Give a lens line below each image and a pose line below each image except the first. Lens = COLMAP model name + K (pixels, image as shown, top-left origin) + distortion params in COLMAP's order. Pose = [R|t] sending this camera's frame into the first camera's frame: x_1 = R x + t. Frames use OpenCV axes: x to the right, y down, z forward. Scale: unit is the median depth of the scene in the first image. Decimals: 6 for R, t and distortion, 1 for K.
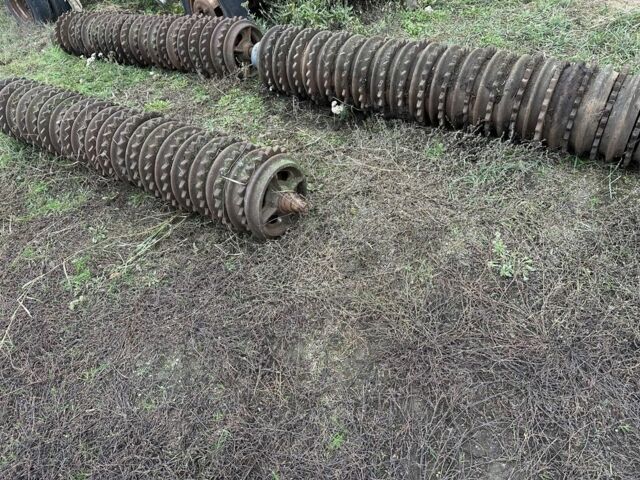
lens RADIAL K [[444.6, 0, 338.3], [0, 444.6, 236.2], [0, 0, 1]] dist [0.069984, -0.082803]
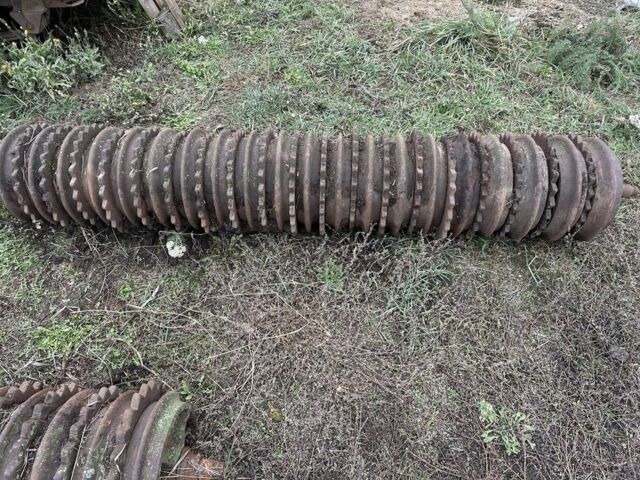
lens RADIAL K [[444.6, 0, 338.3], [0, 444.6, 236.2], [0, 0, 1]] dist [0.069984, -0.082803]
pose [[0.845532, -0.324548, 0.423962, -0.077126], [0.294469, 0.945824, 0.136763, -0.326245], [-0.445379, 0.009206, 0.895295, 0.269945]]
